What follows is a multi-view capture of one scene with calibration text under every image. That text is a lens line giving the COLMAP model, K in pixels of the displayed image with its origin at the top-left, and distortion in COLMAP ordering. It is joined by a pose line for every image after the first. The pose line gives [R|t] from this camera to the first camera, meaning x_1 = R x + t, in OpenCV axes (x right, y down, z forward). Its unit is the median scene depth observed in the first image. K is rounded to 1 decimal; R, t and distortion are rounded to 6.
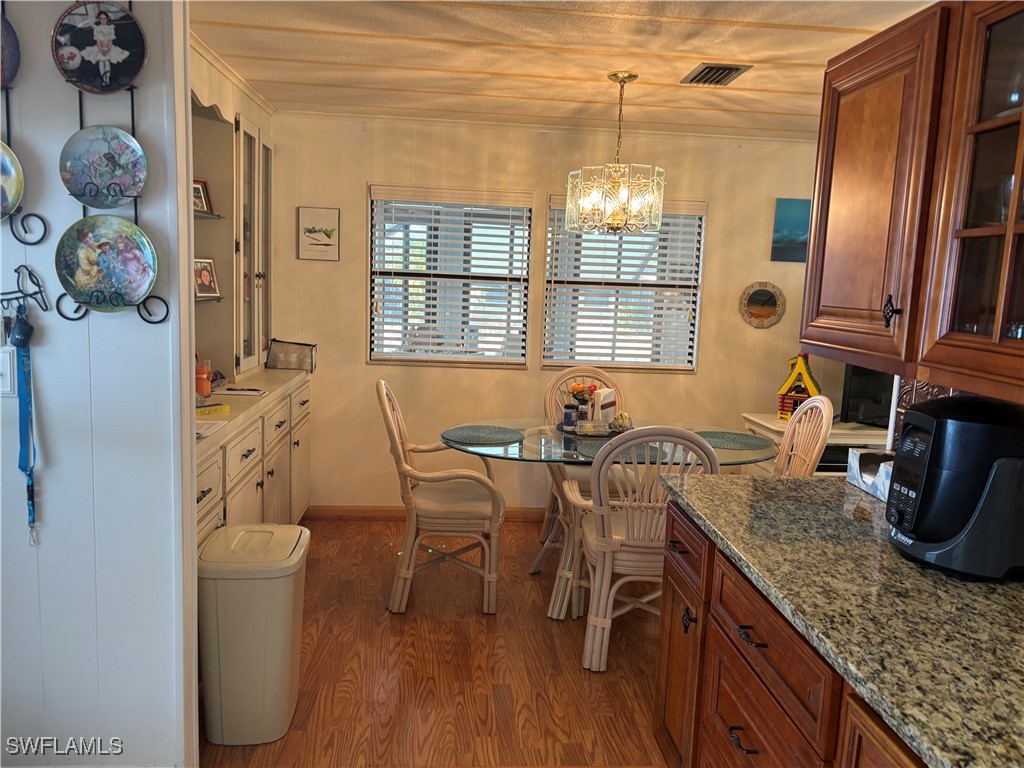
lens RADIAL K [[774.0, 0, 513.7], [0, 774.0, 380.1], [0, 0, 1]] dist [0.045068, -0.052150]
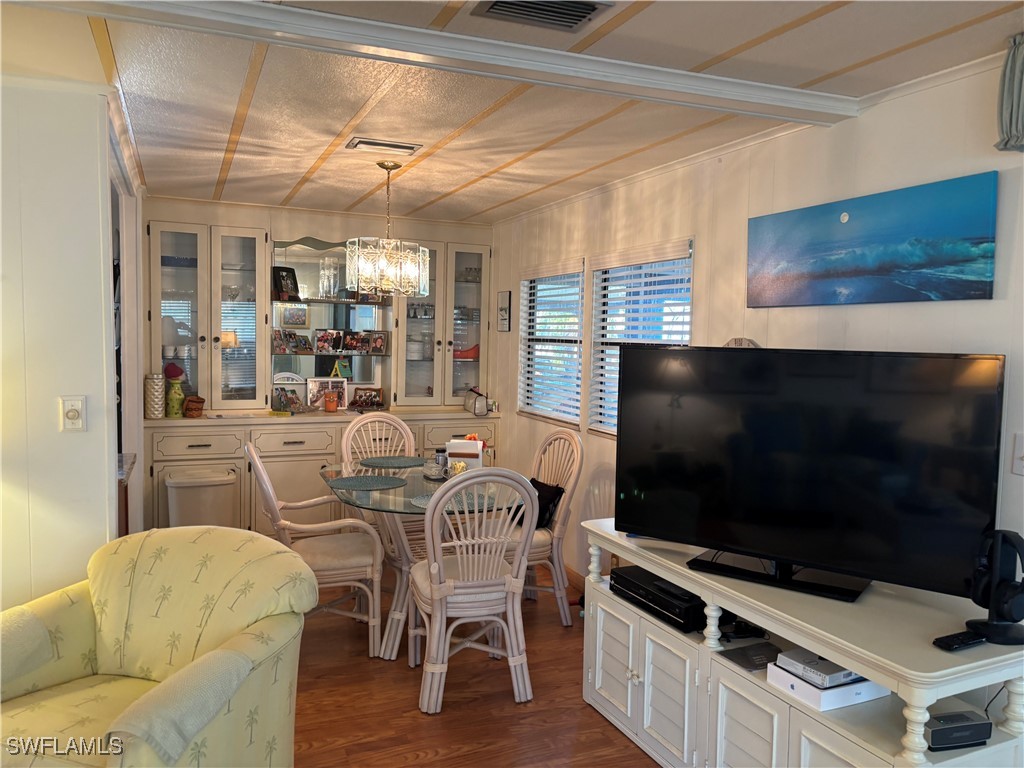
lens RADIAL K [[774.0, 0, 507.1], [0, 774.0, 387.2], [0, 0, 1]] dist [0.045068, -0.052150]
pose [[0.311682, 0.029853, -0.949717, 2.723953], [-0.136554, 0.990538, -0.013679, -0.126048], [0.940323, 0.133951, 0.312809, 1.718274]]
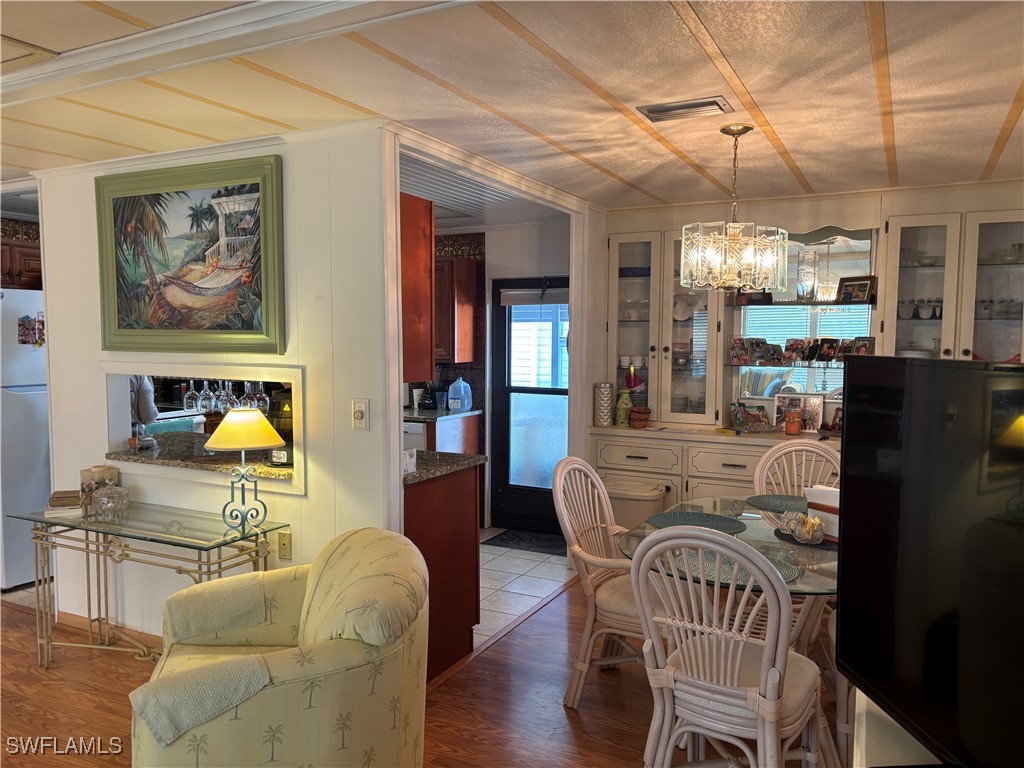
lens RADIAL K [[774.0, 0, 512.8], [0, 774.0, 385.4], [0, 0, 1]] dist [0.045068, -0.052150]
pose [[-0.534244, 0.010581, -0.845264, 2.227195], [-0.142719, 0.984438, 0.102529, -0.288429], [0.833196, 0.175411, -0.524420, 2.702368]]
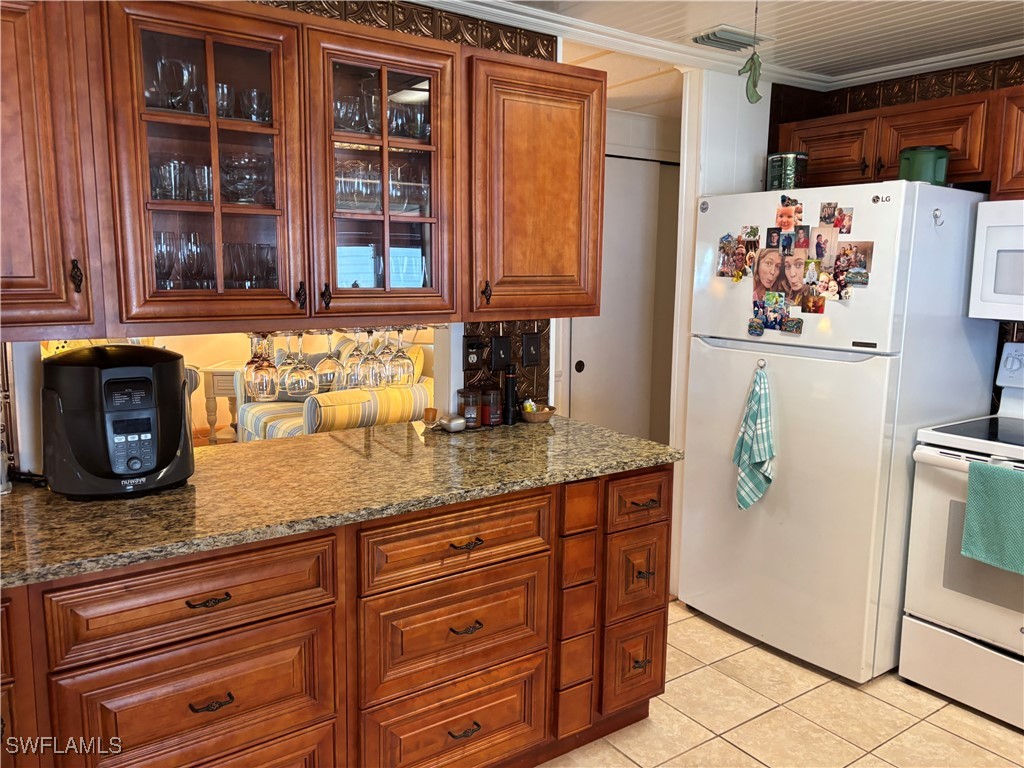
lens RADIAL K [[774.0, 0, 508.2], [0, 774.0, 376.3], [0, 0, 1]] dist [0.045068, -0.052150]
pose [[-0.503707, -0.169432, 0.847096, -0.683572], [0.088361, 0.965330, 0.245622, -0.165827], [-0.859344, 0.198572, -0.471272, 1.051897]]
